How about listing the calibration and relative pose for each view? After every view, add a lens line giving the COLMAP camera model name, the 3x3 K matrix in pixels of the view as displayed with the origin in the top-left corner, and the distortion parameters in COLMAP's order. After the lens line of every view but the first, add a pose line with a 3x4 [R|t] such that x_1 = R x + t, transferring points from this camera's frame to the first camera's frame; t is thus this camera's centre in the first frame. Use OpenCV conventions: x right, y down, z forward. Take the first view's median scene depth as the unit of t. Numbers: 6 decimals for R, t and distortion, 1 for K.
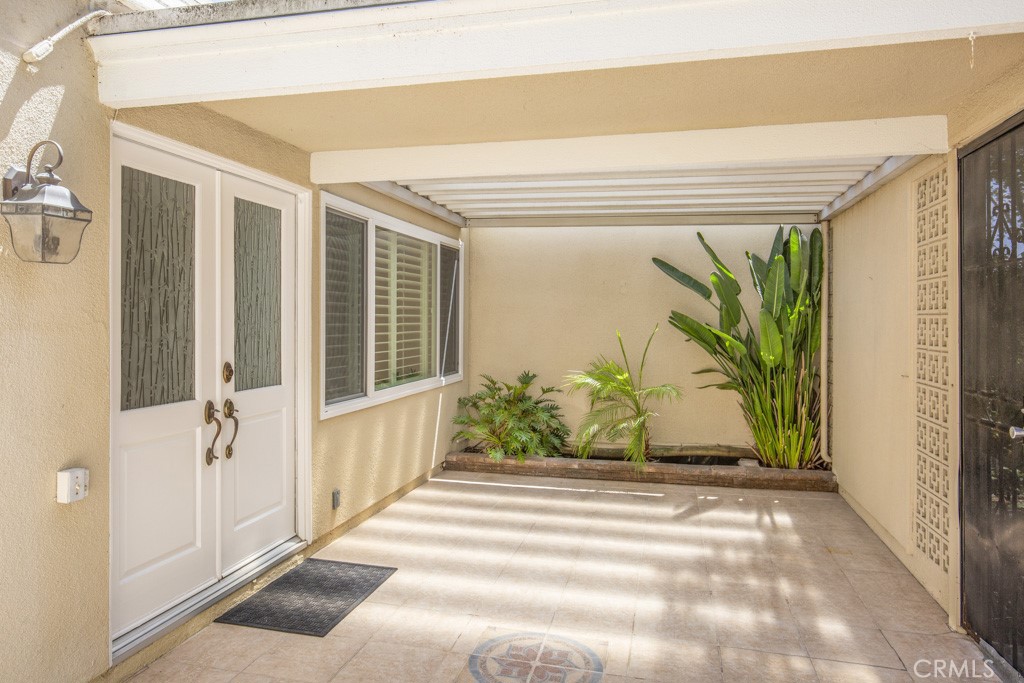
lens RADIAL K [[675.6, 0, 509.1], [0, 675.6, 326.3], [0, 0, 1]] dist [0.001694, 0.000268]
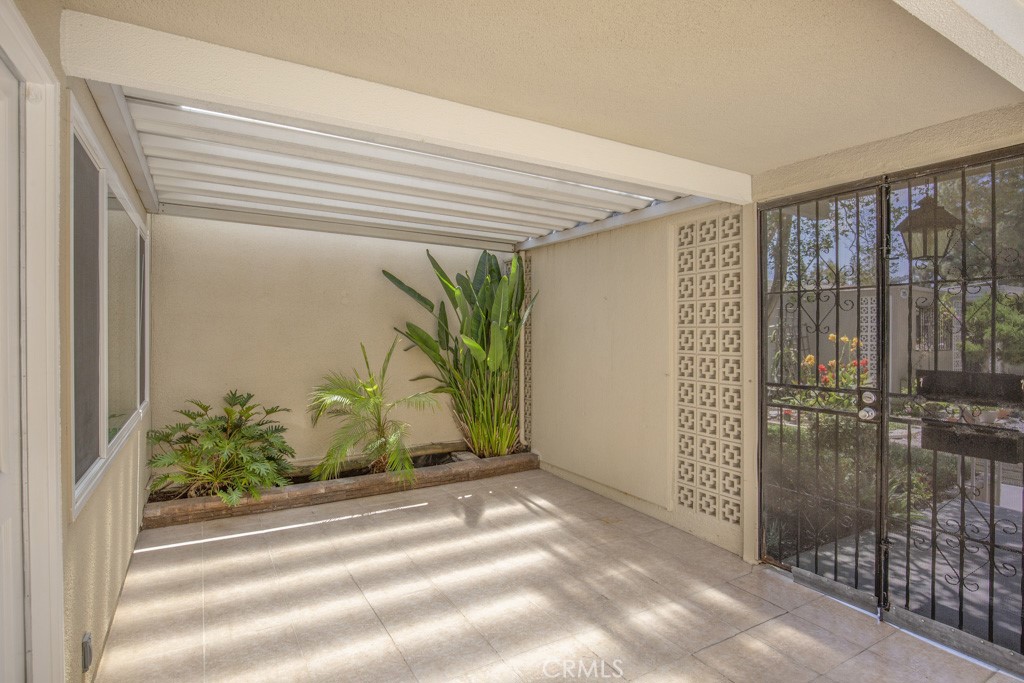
lens RADIAL K [[526.6, 0, 512.0], [0, 526.6, 341.5], [0, 0, 1]] dist [-0.006647, -0.000802]
pose [[0.721766, -0.016831, 0.691933, -0.295779], [0.006640, 0.999827, 0.017394, -0.009486], [-0.692106, -0.007960, 0.721752, 0.438200]]
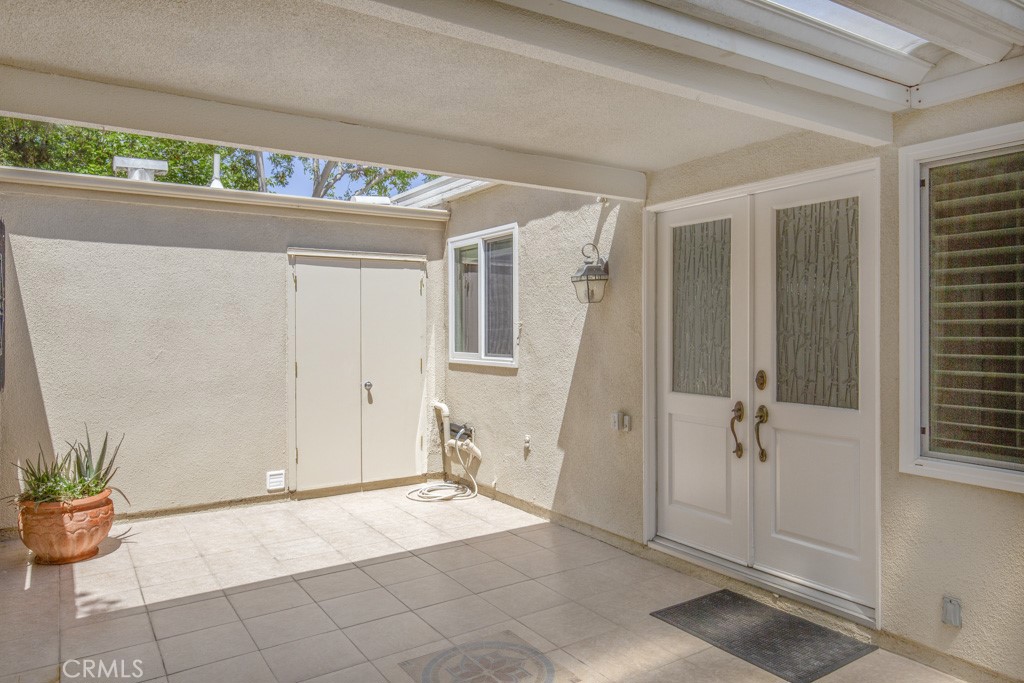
lens RADIAL K [[692.7, 0, 510.2], [0, 692.7, 341.8], [0, 0, 1]] dist [0.000819, 0.001620]
pose [[-0.688091, 0.012200, -0.725522, 0.509479], [-0.004653, 0.999764, 0.021225, -0.010664], [0.725610, 0.017980, -0.687871, 1.157292]]
